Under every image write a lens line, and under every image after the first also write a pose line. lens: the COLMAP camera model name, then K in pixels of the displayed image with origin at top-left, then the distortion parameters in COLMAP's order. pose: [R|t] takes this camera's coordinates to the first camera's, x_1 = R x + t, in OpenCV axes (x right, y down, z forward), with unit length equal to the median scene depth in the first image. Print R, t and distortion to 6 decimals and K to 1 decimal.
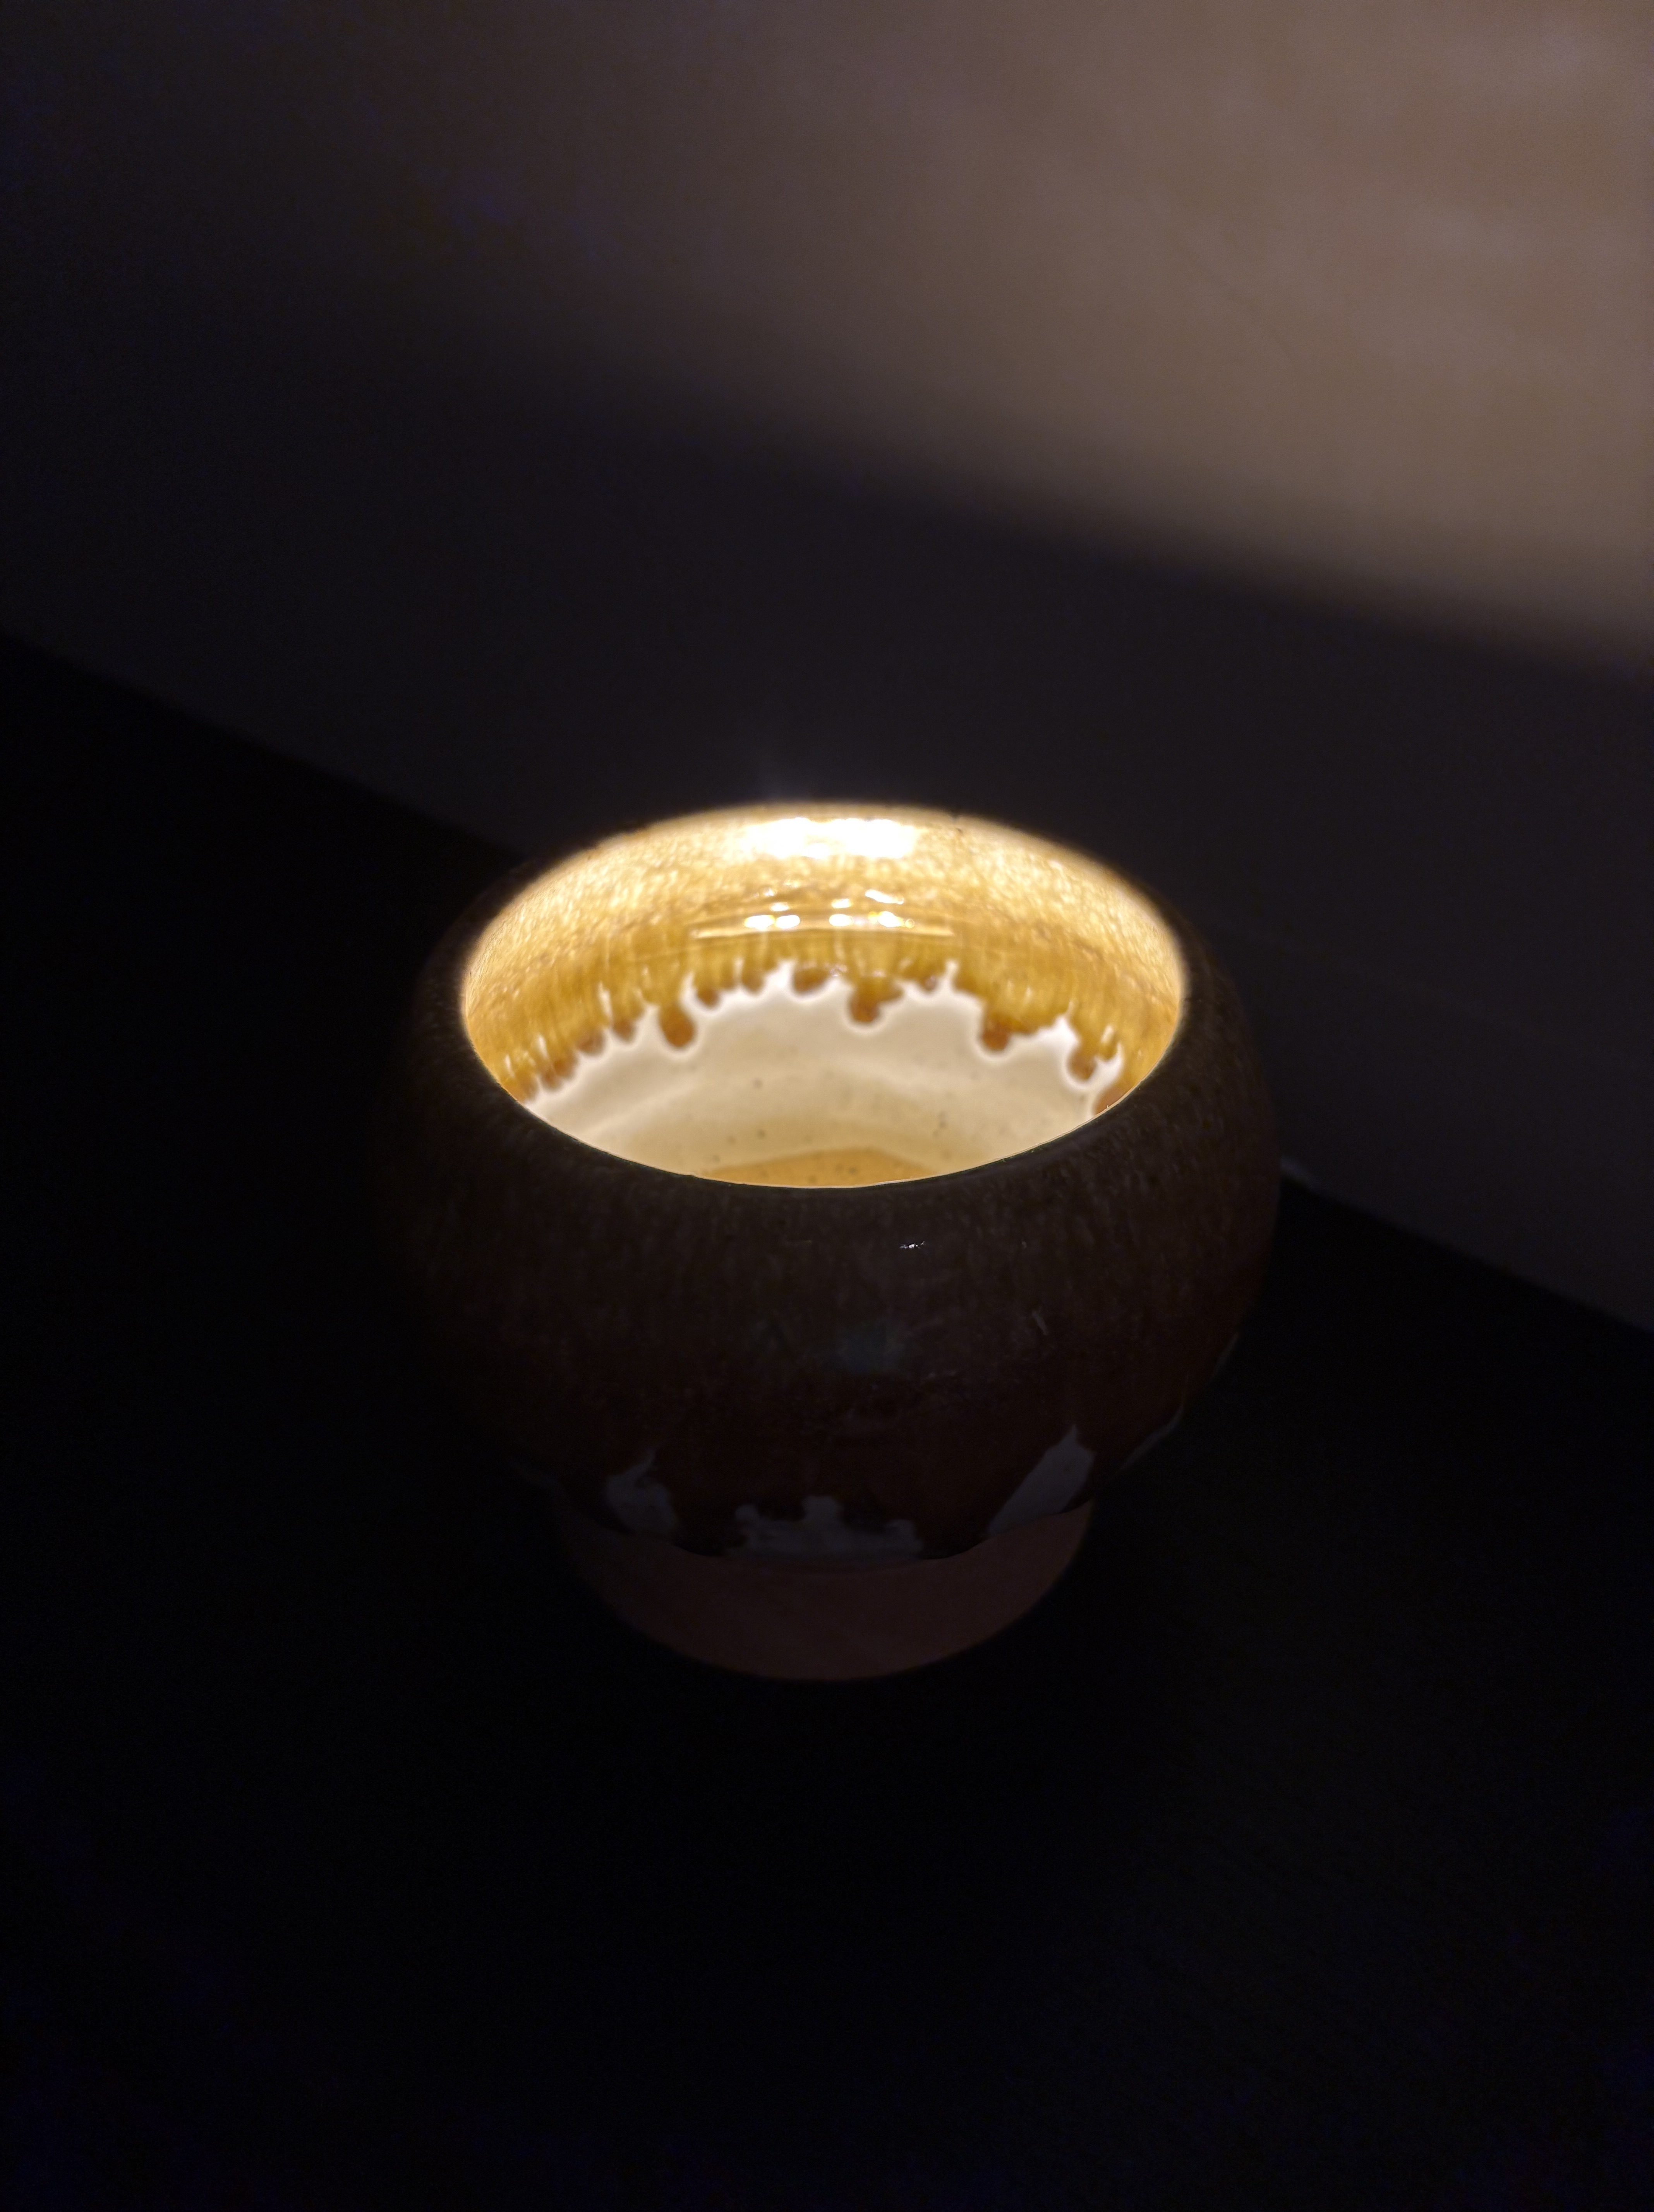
lens RADIAL K [[1769.6, 0, 824.8], [0, 1769.6, 1114.7], [0, 0, 1]] dist [-0.031812, 0.027858]
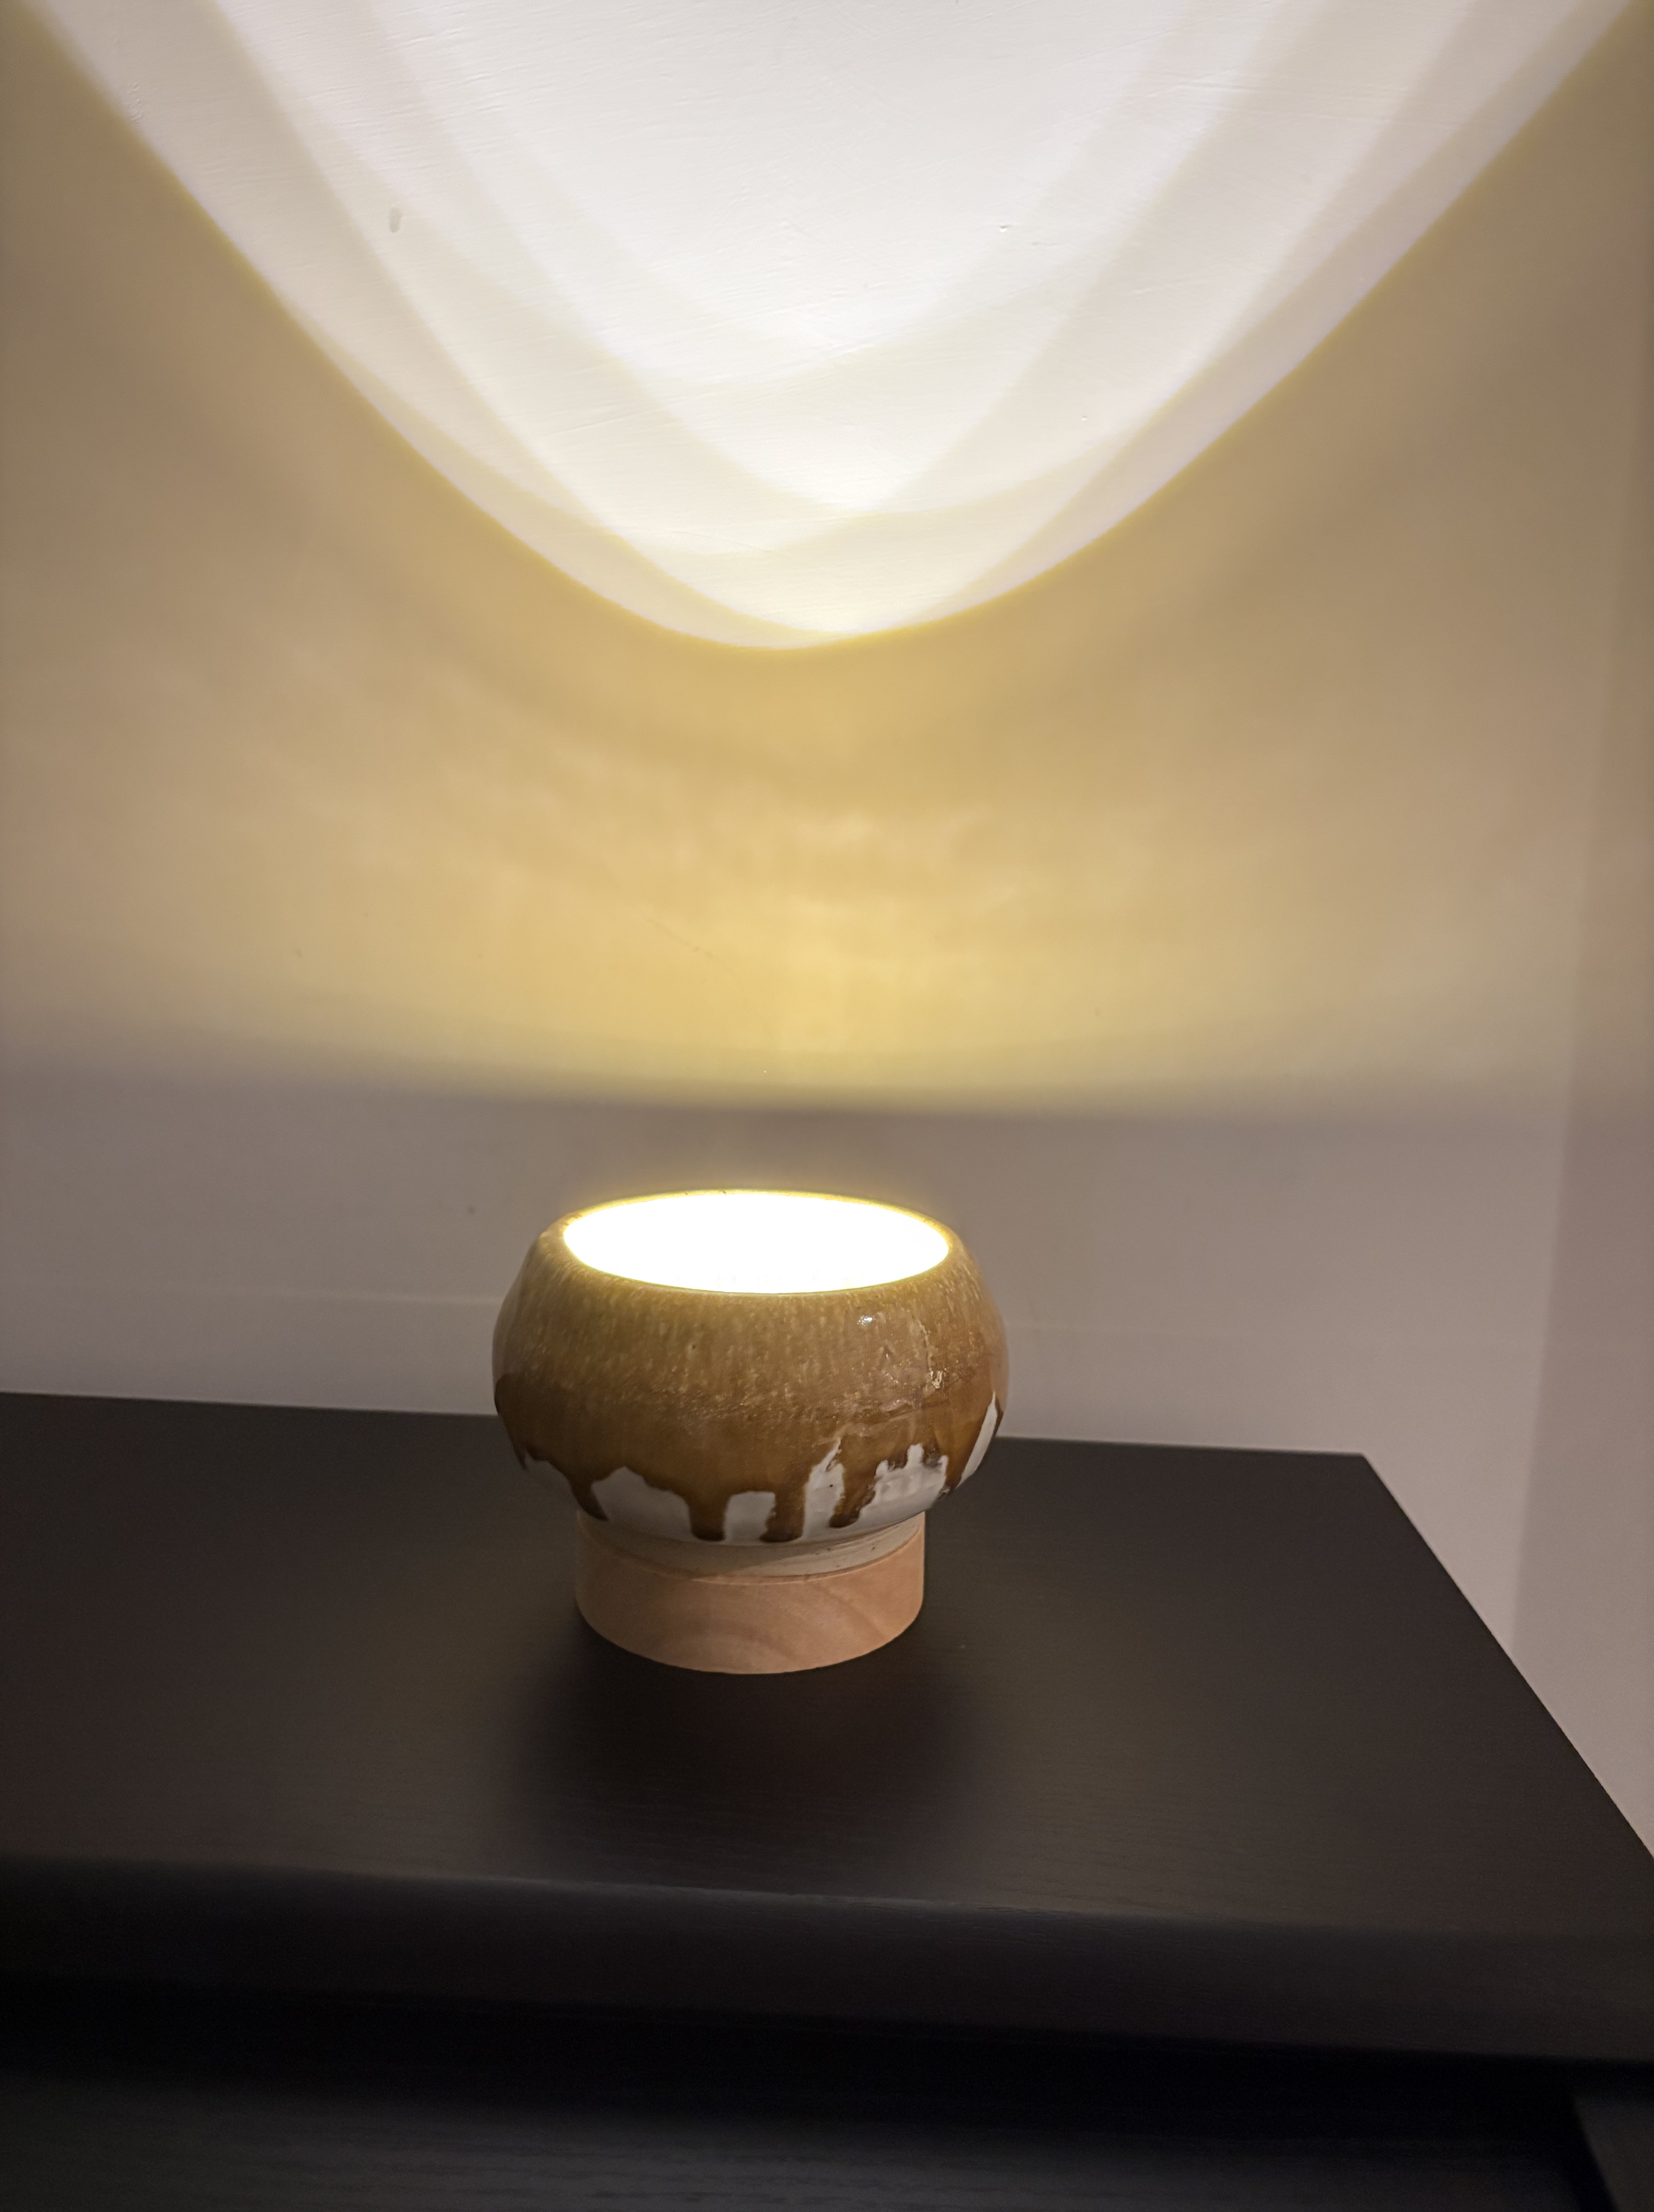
lens RADIAL K [[1769.6, 0, 827.7], [0, 1769.6, 1100.6], [0, 0, 1]] dist [-0.031812, 0.027858]
pose [[0.805017, -0.085998, 0.586985, -1.191834], [0.324659, 0.891988, -0.314569, 0.460679], [-0.496532, 0.443804, 0.745985, -0.564350]]
